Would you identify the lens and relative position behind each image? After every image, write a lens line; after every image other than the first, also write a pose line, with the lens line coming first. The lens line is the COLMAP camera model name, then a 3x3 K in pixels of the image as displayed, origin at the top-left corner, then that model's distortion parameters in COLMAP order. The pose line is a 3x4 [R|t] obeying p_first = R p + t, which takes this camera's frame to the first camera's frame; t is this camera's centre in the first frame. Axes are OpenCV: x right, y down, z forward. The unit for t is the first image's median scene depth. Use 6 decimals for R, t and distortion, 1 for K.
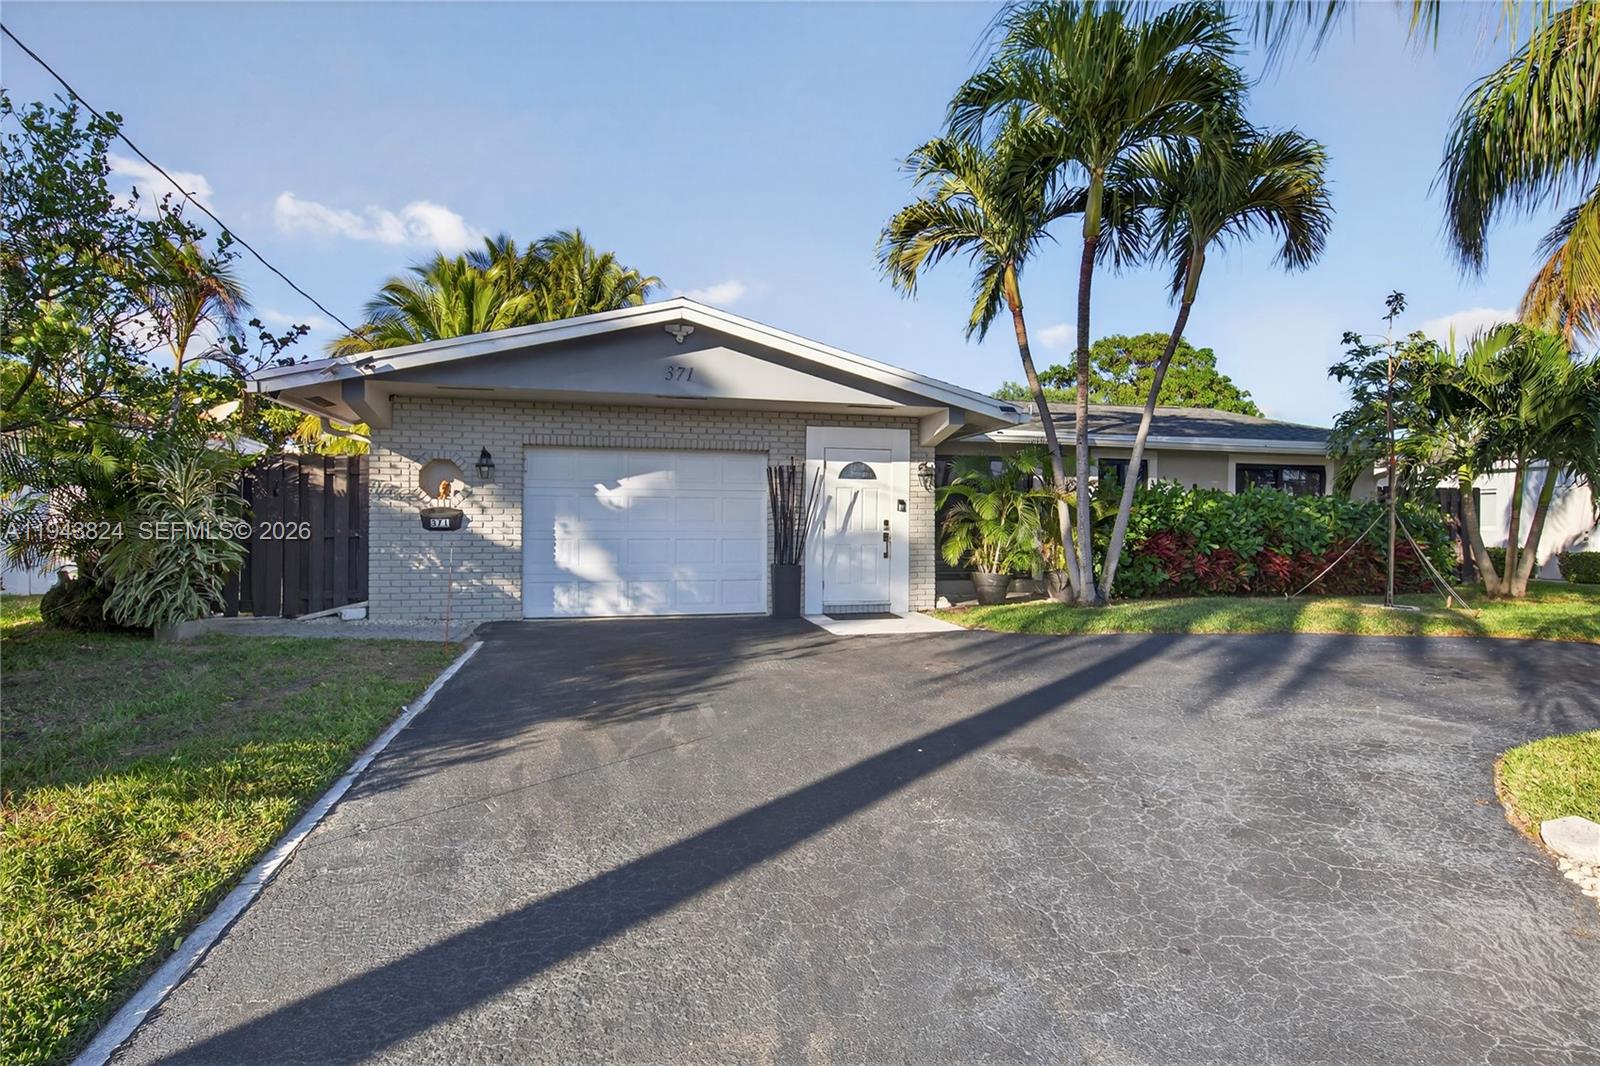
lens RADIAL K [[810.9, 0, 789.5], [0, 810.9, 517.5], [0, 0, 1]] dist [0.002683, 0.000332]
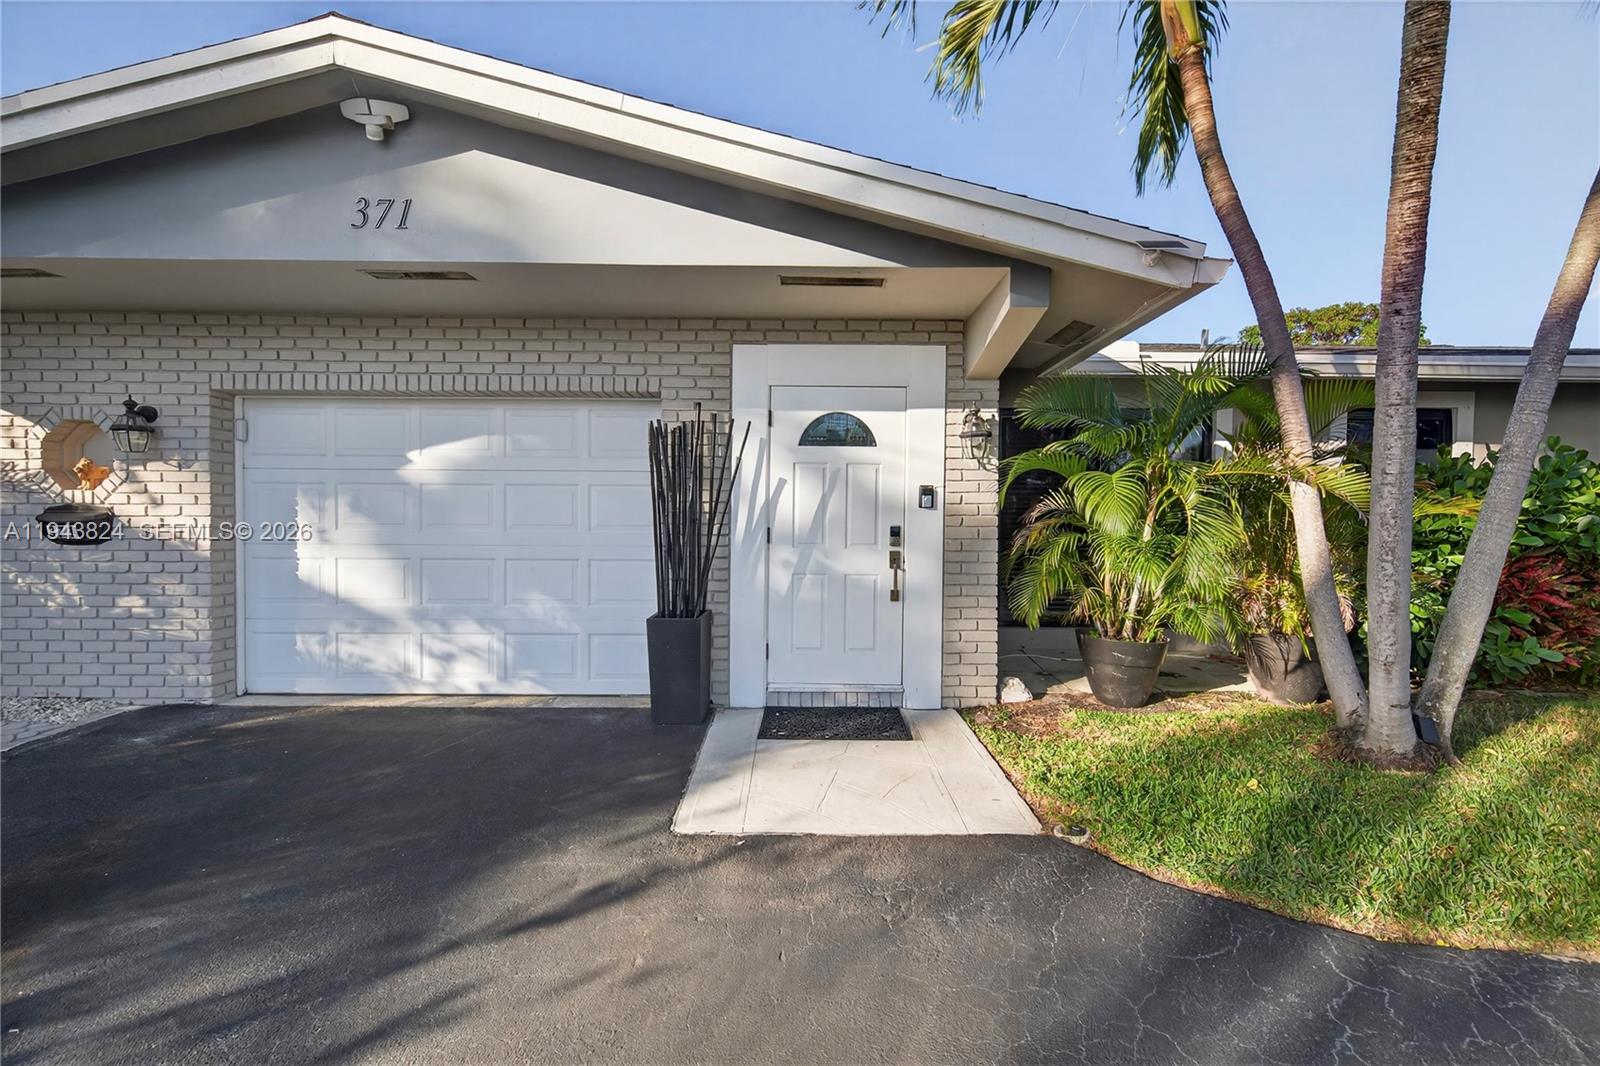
lens RADIAL K [[664.6, 0, 797.4], [0, 664.6, 524.9], [0, 0, 1]] dist [0.000747, -0.000047]
pose [[0.971282, 0.007135, -0.237826, 0.161650], [0.000102, 0.999538, 0.030404, -0.010504], [0.237933, -0.029555, 0.970832, 0.596018]]
